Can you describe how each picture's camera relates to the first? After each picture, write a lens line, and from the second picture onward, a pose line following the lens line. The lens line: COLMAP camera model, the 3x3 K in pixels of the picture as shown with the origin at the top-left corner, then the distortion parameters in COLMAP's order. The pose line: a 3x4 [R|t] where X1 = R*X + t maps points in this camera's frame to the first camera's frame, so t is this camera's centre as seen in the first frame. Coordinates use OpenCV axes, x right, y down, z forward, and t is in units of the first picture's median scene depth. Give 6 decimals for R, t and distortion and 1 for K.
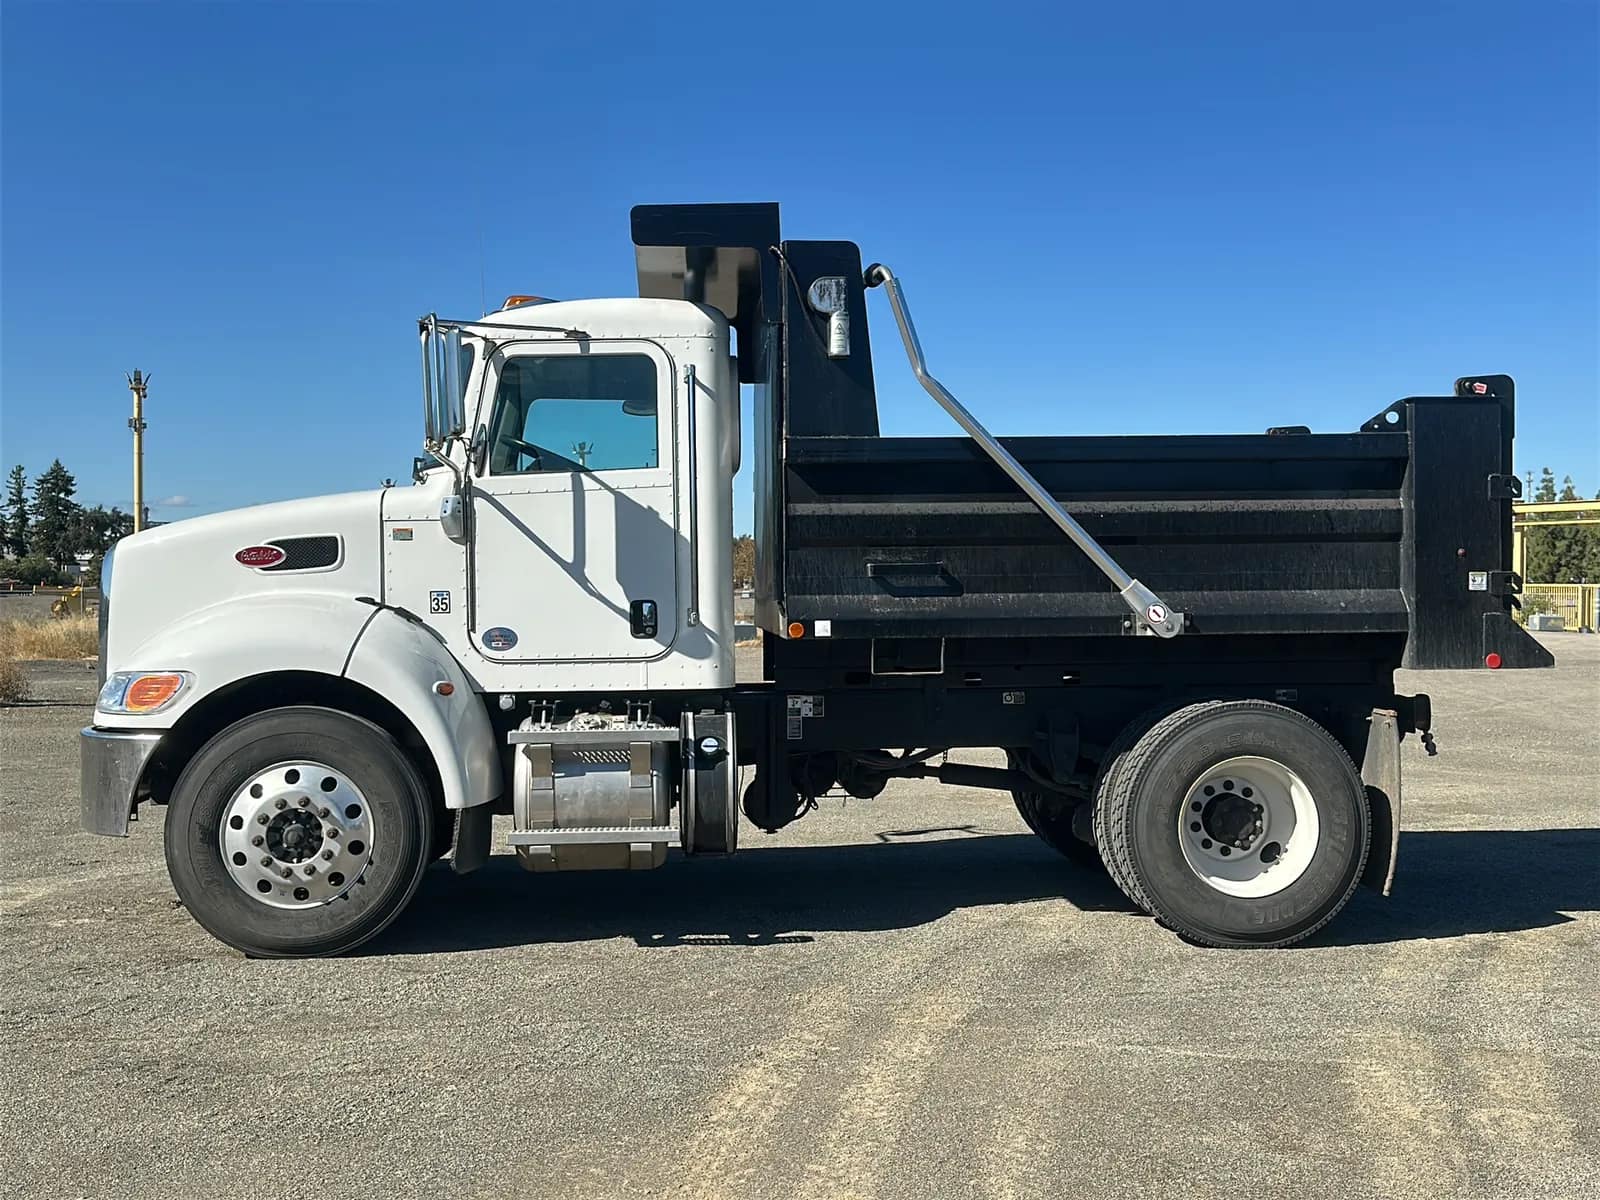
lens RADIAL K [[1754.8, 0, 810.7], [0, 1754.8, 602.3], [0, 0, 1]] dist [0.102926, 0.000000]
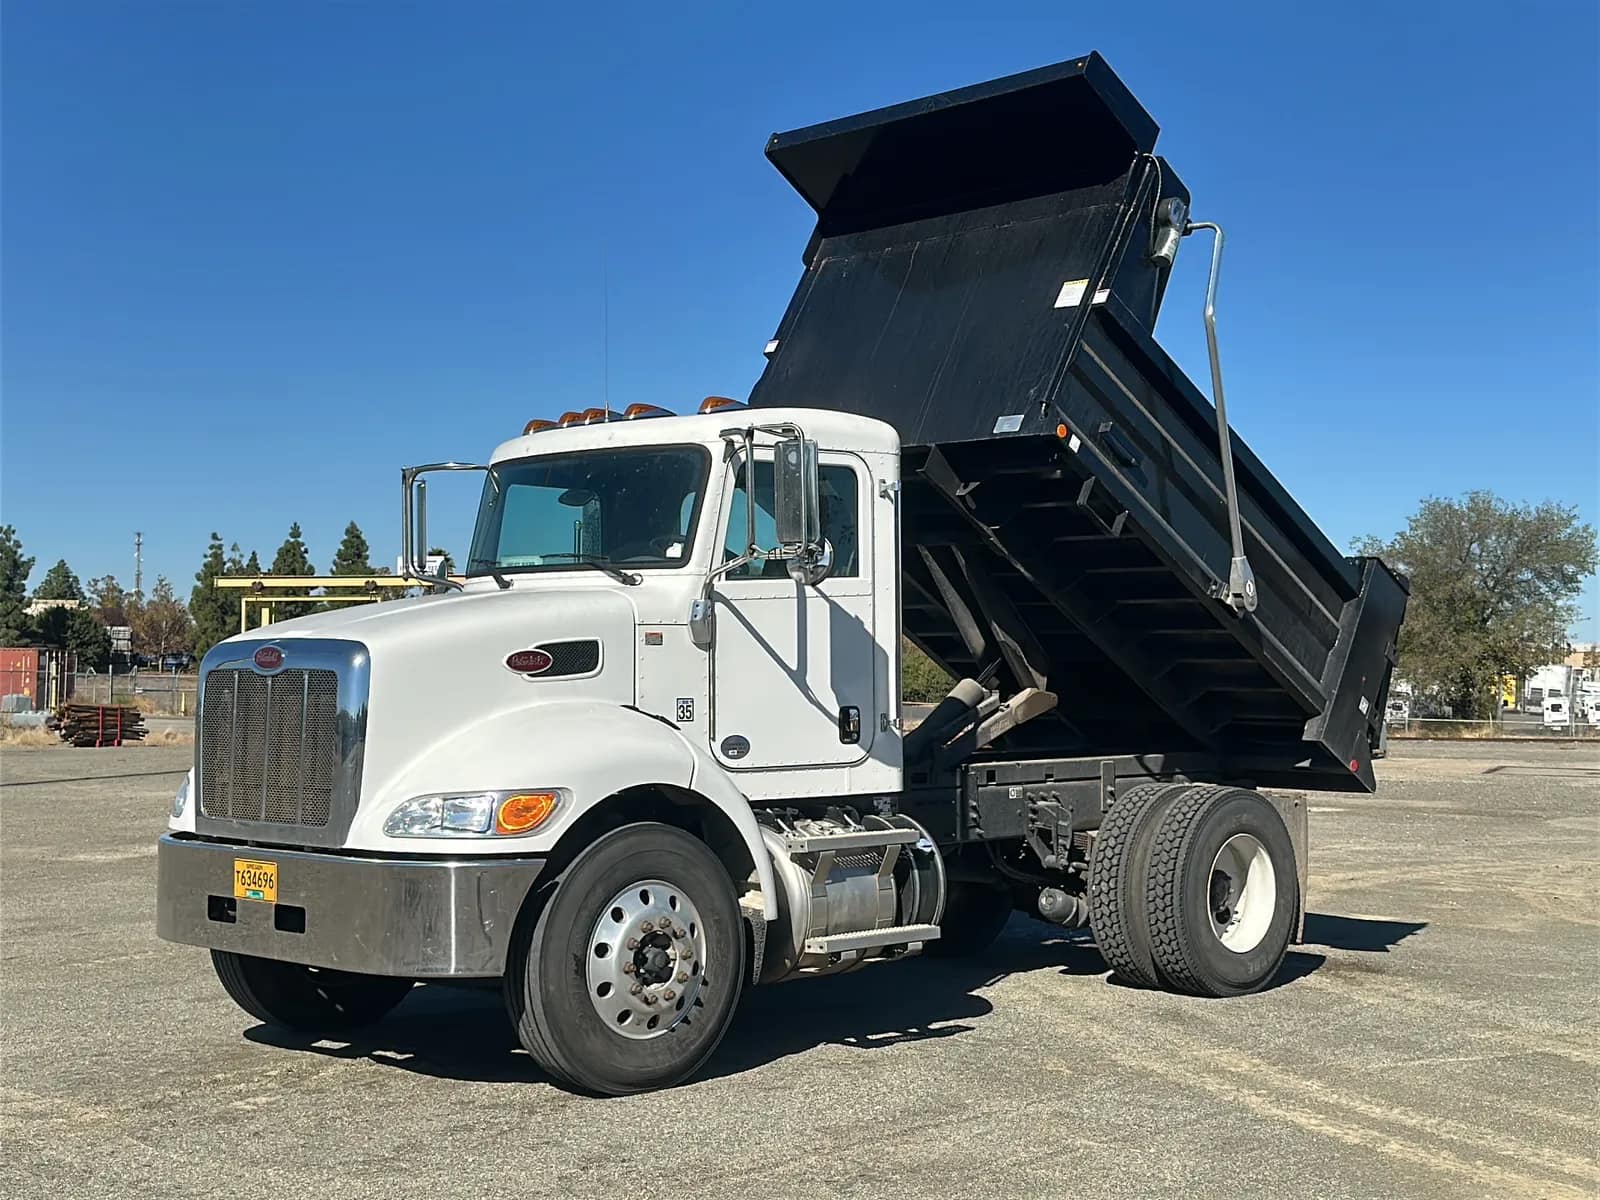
lens RADIAL K [[2148.3, 0, 793.4], [0, 2148.3, 589.7], [0, 0, 1]] dist [0.115777, 0.000000]
pose [[0.772135, 0.027574, 0.634860, -0.914348], [0.000444, 0.999034, -0.043931, -0.014143], [-0.635459, 0.034202, 0.771377, 0.055756]]
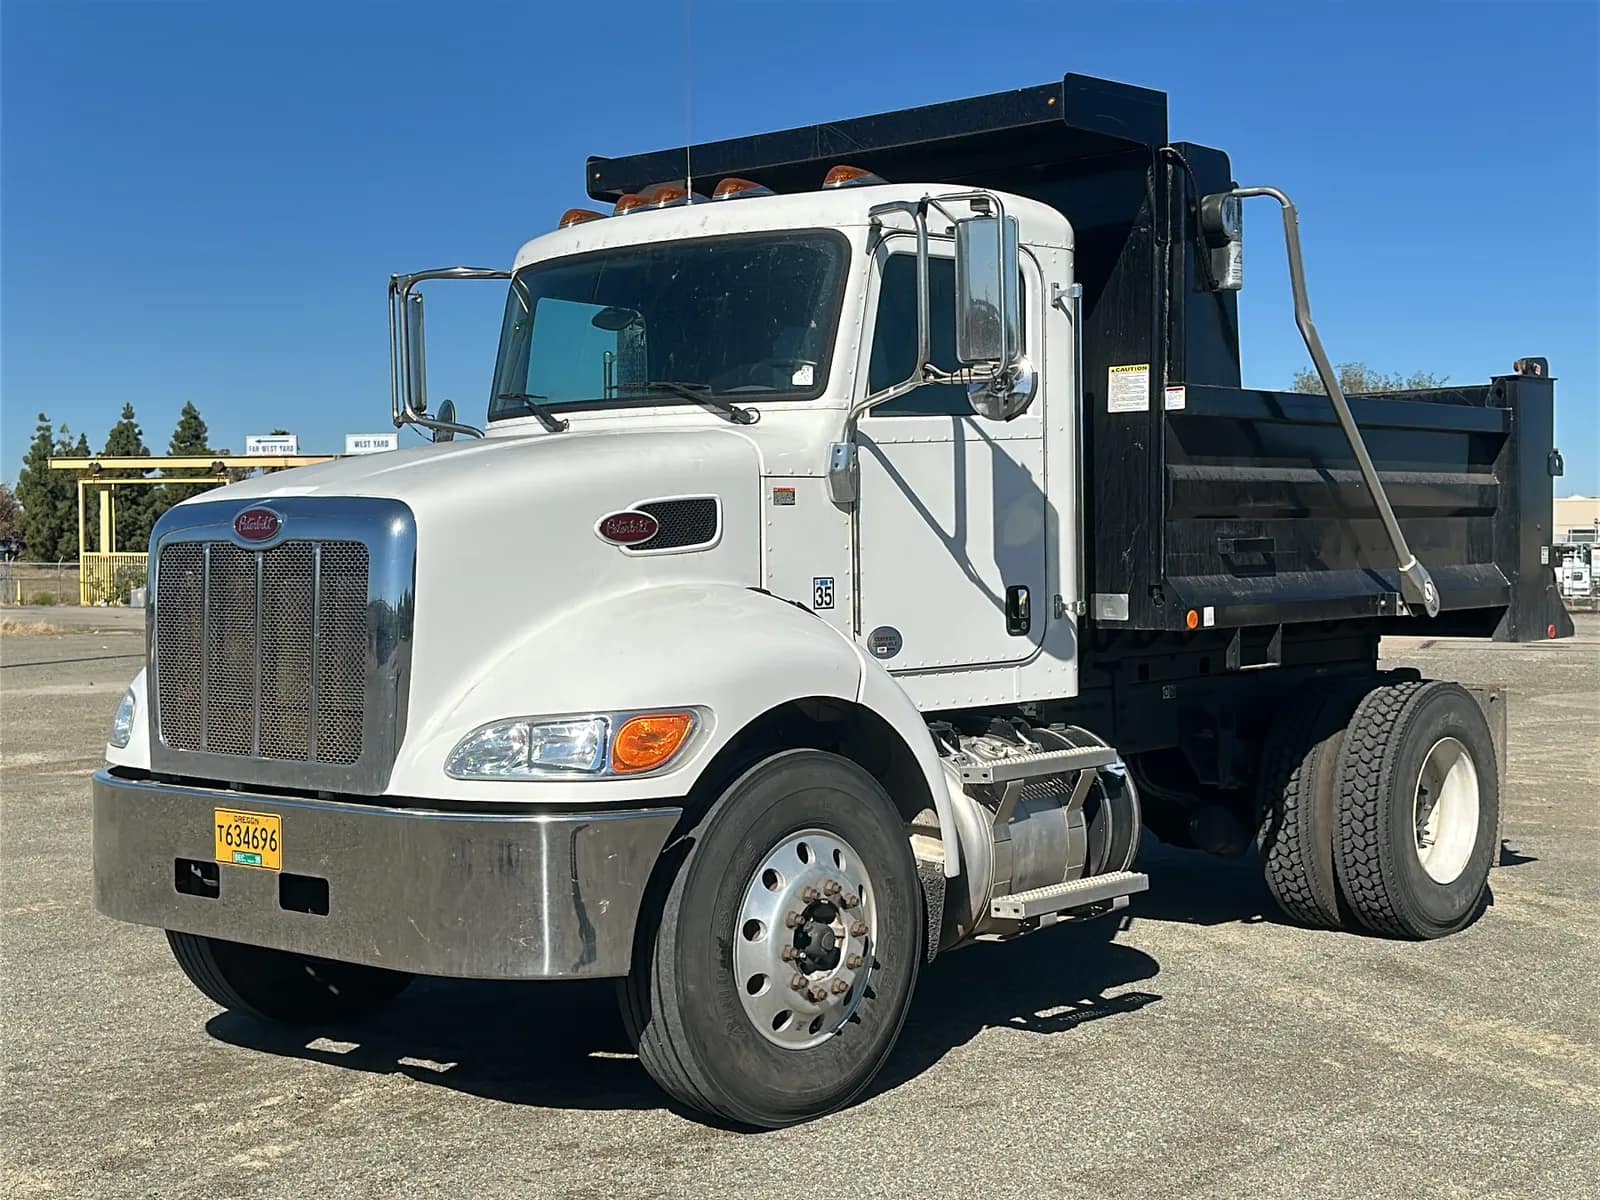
lens RADIAL K [[2148.3, 0, 803.3], [0, 2148.3, 615.2], [0, 0, 1]] dist [0.115777, 0.000000]
pose [[0.722224, -0.024514, 0.691225, -0.814507], [0.011720, 0.999662, 0.023206, -0.011377], [-0.691560, -0.008658, 0.722267, 0.384995]]
